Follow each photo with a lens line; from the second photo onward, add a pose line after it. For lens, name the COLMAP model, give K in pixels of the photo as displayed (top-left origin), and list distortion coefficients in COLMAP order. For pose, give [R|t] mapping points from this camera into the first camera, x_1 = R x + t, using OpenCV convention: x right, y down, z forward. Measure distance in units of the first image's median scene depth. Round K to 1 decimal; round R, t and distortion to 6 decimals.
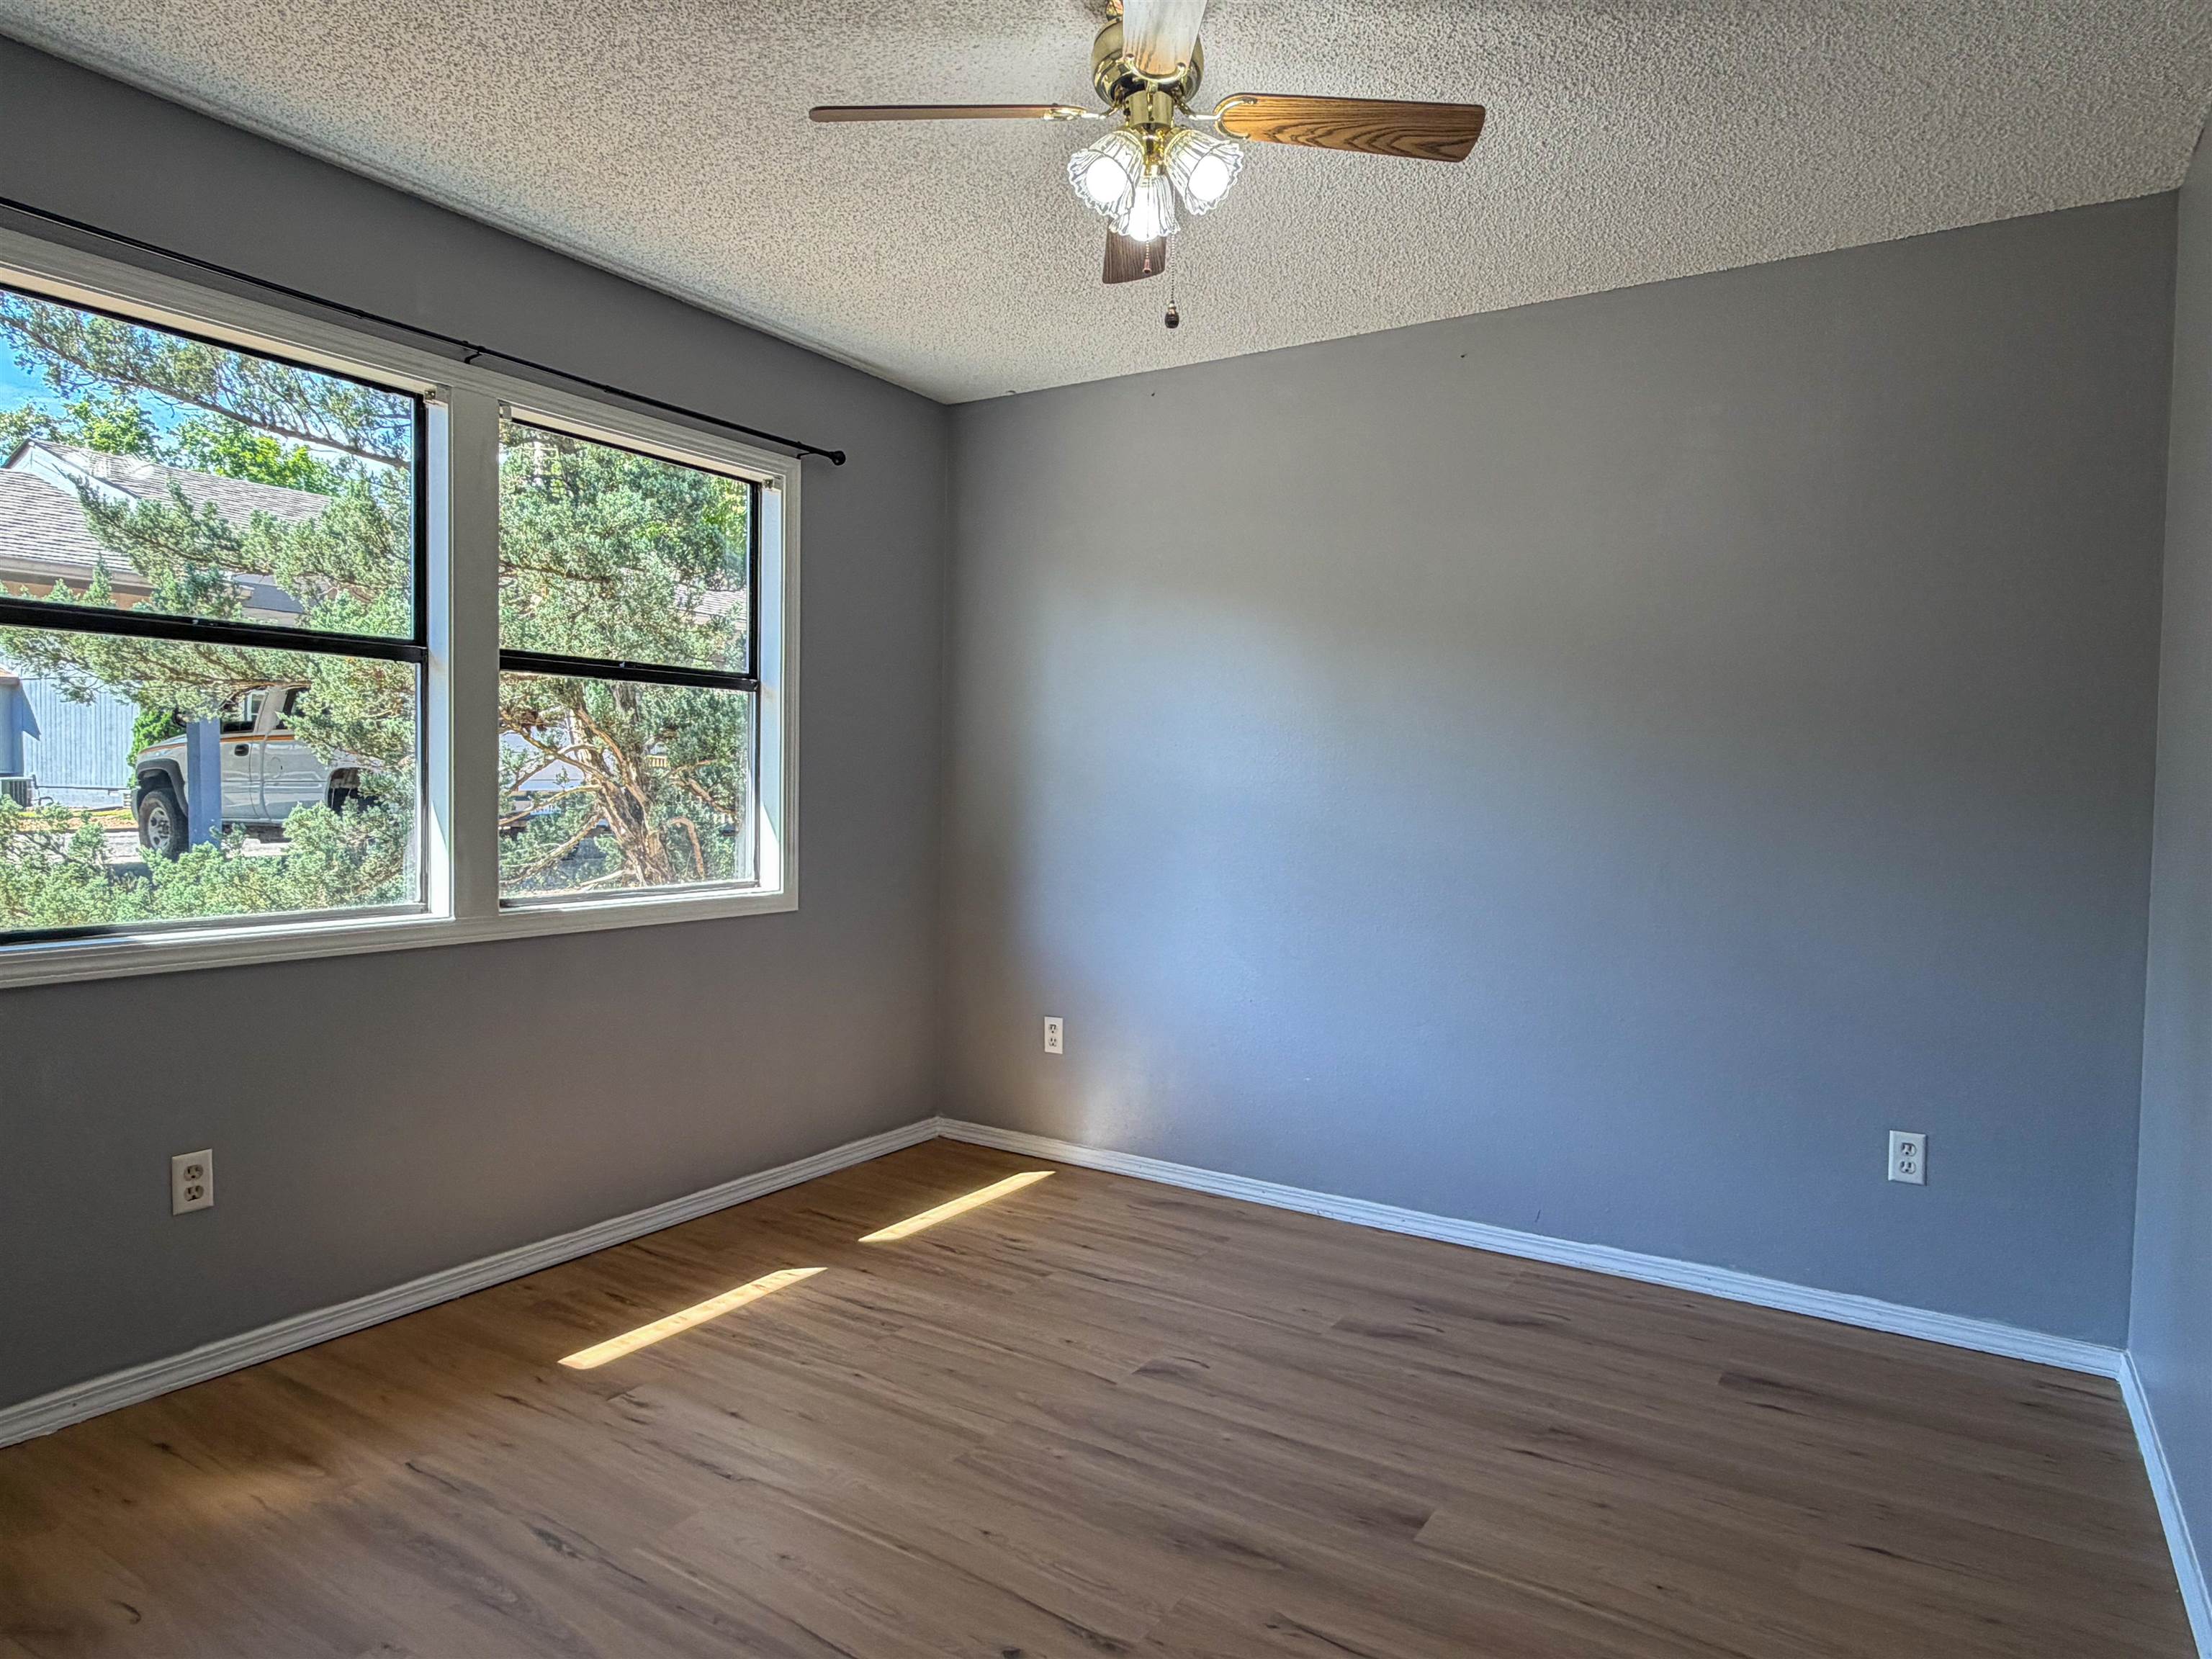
lens RADIAL K [[1340.3, 0, 1091.3], [0, 1340.3, 828.1], [0, 0, 1]] dist [0.005077, -0.002854]
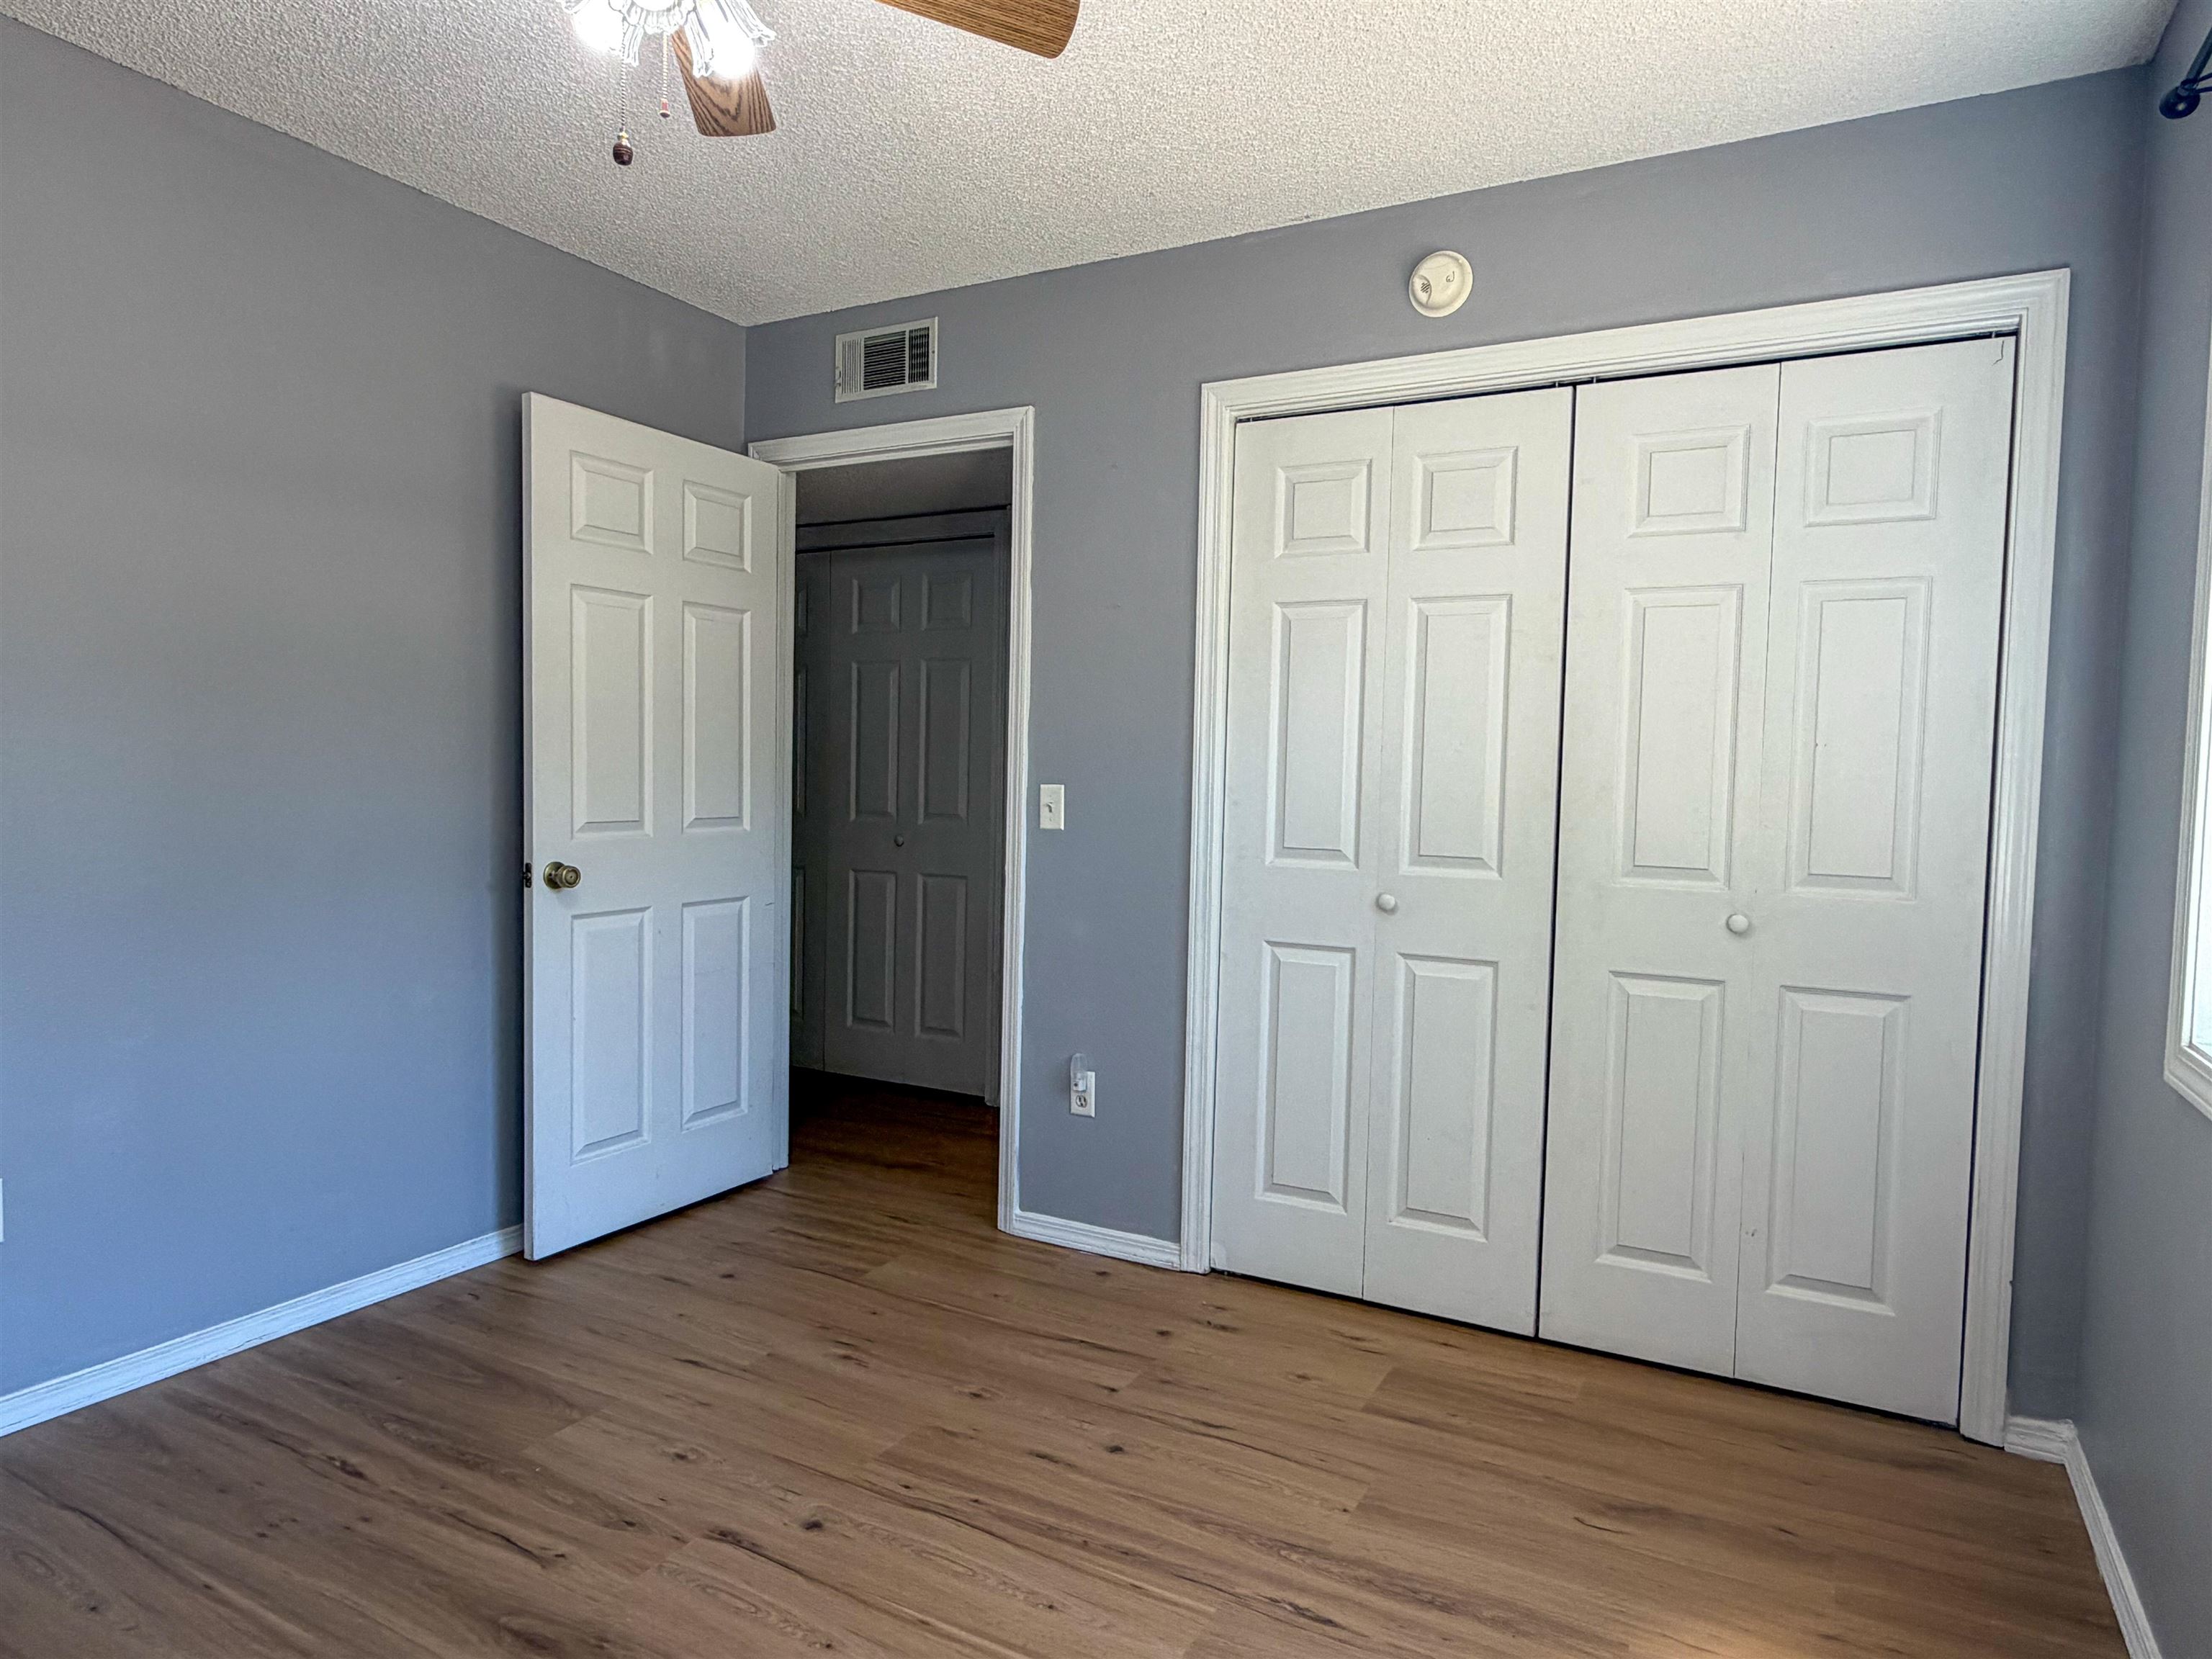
lens RADIAL K [[1340.3, 0, 1108.3], [0, 1340.3, 834.9], [0, 0, 1]] dist [0.005077, -0.002854]
pose [[-0.996389, -0.035523, -0.077113, -0.123942], [-0.041736, 0.995880, 0.080506, -0.045969], [0.073936, 0.083434, -0.993767, 1.305232]]
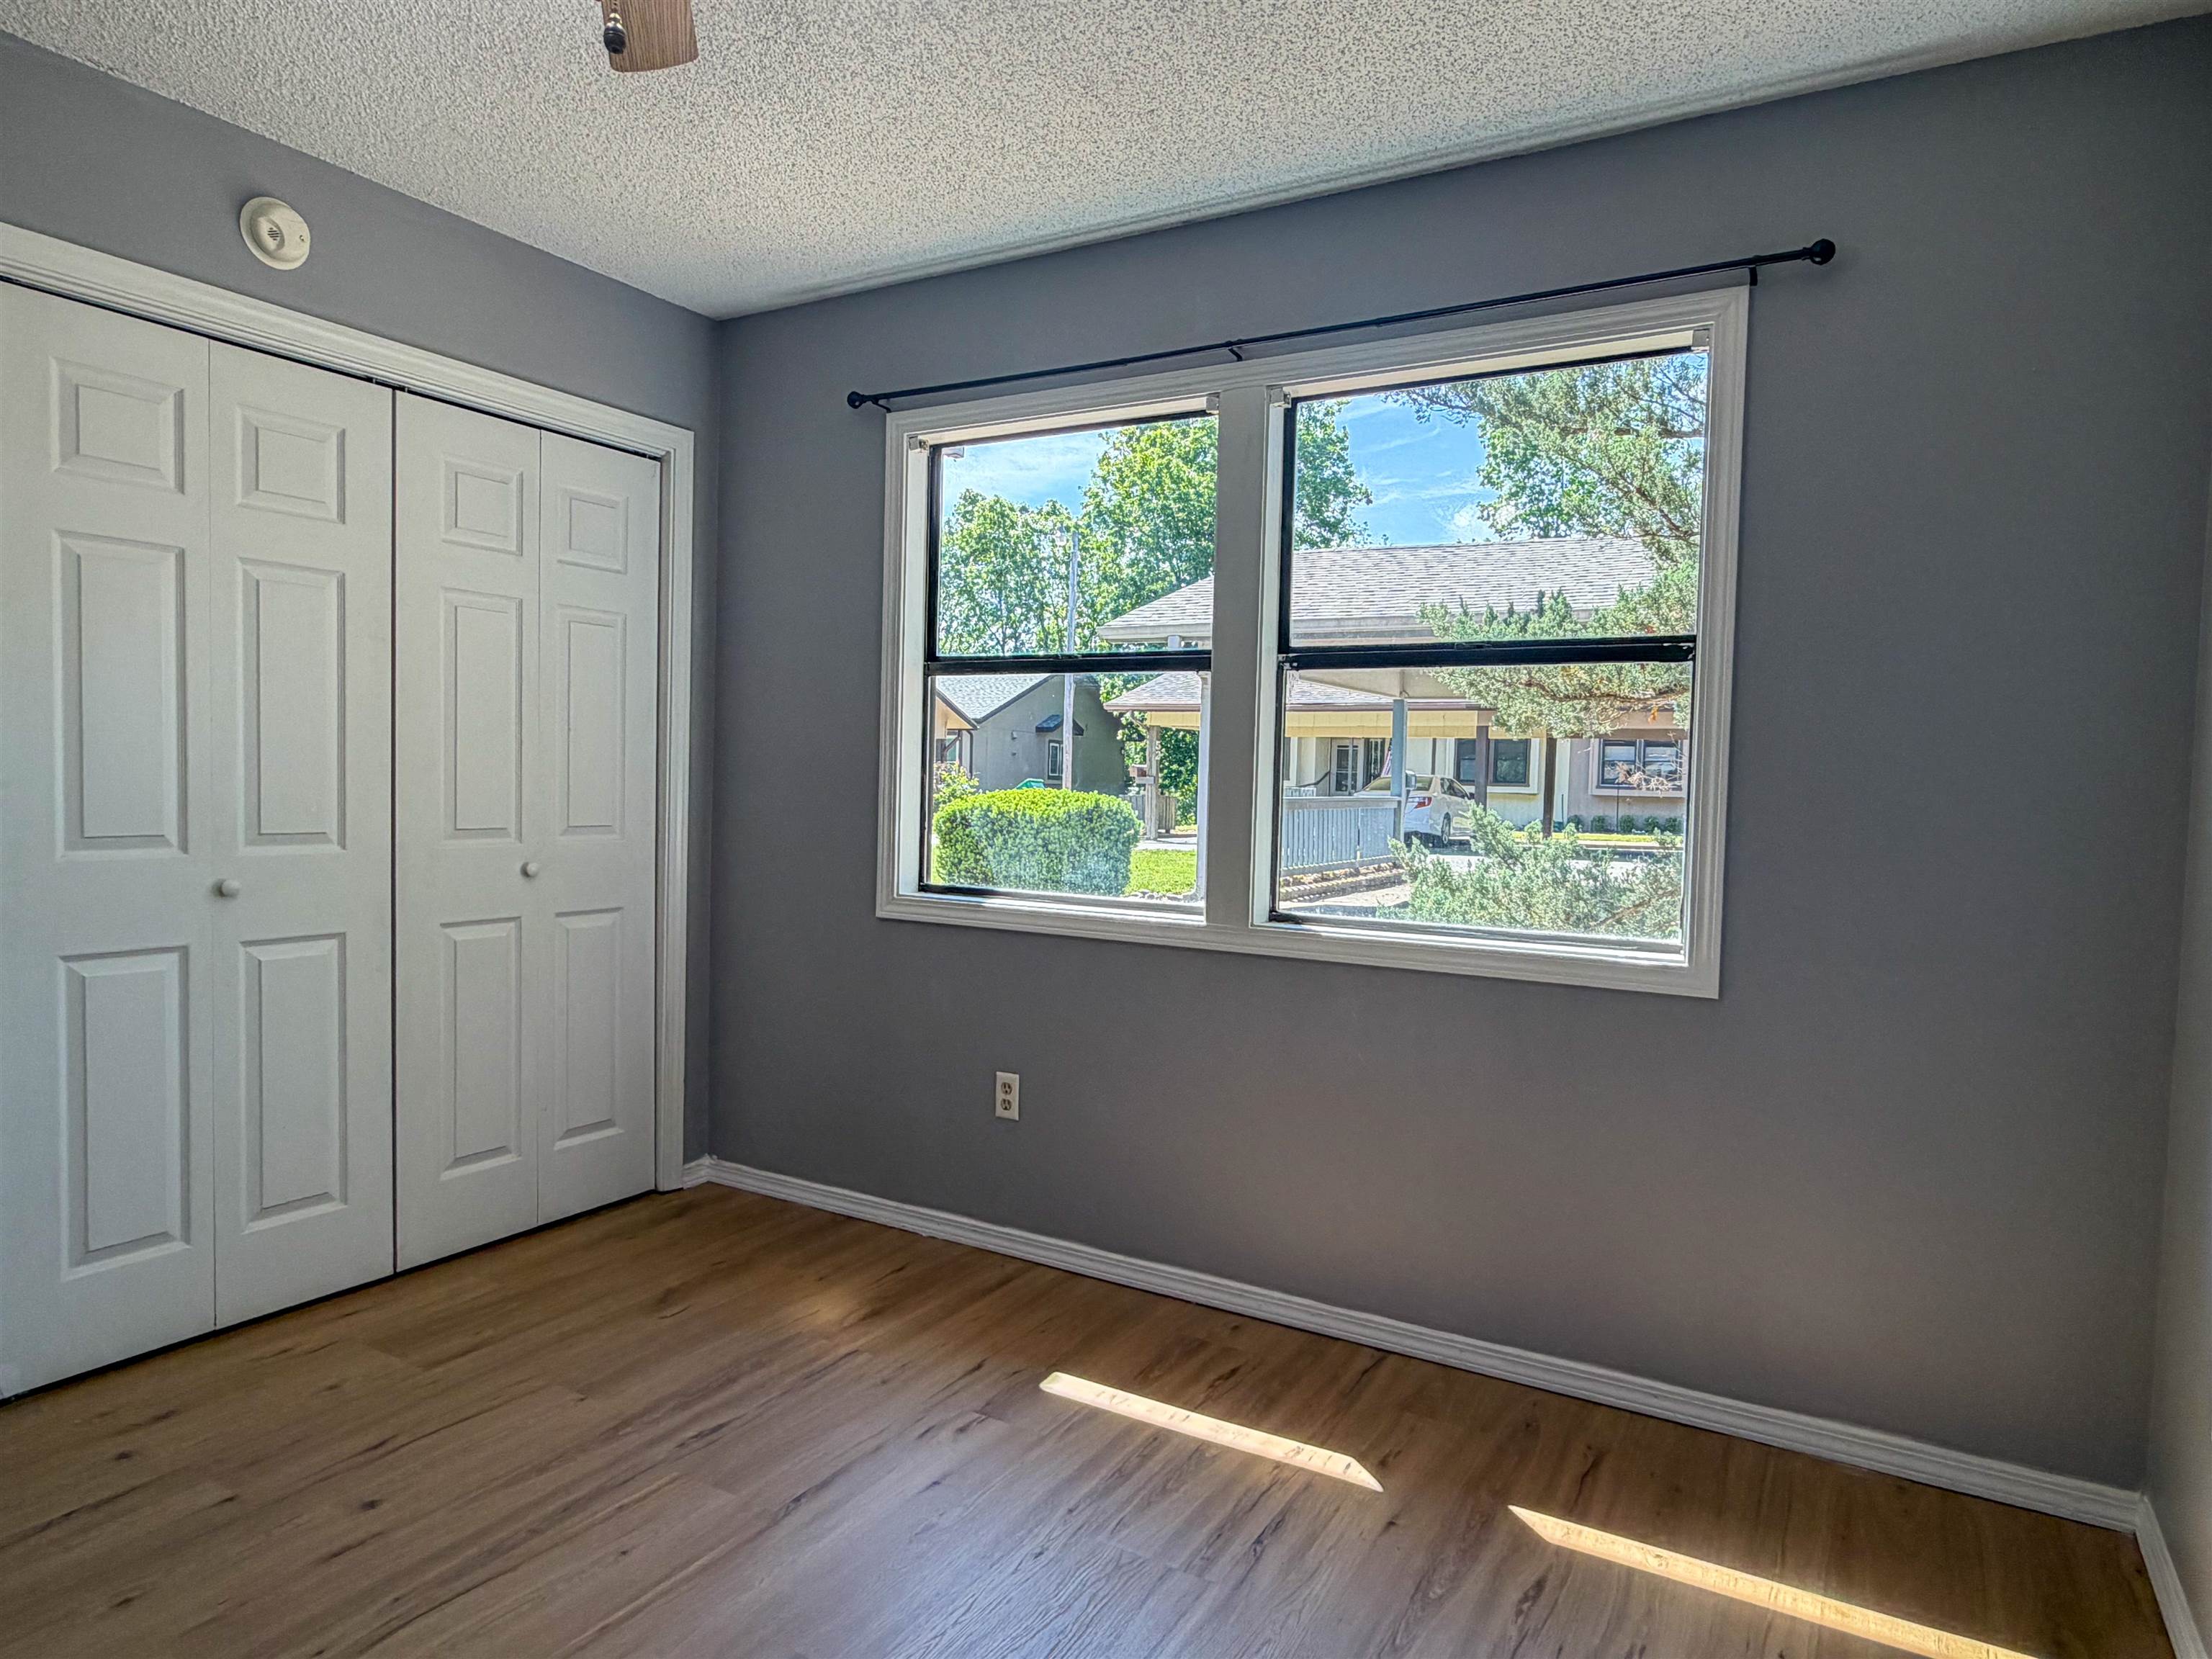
lens RADIAL K [[1340.3, 0, 1096.5], [0, 1340.3, 832.6], [0, 0, 1]] dist [0.005077, -0.002854]
pose [[0.042256, 0.027272, -0.998735, 0.523984], [-0.060203, 0.997880, 0.024701, -0.020274], [0.997291, 0.059083, 0.043808, 0.880712]]
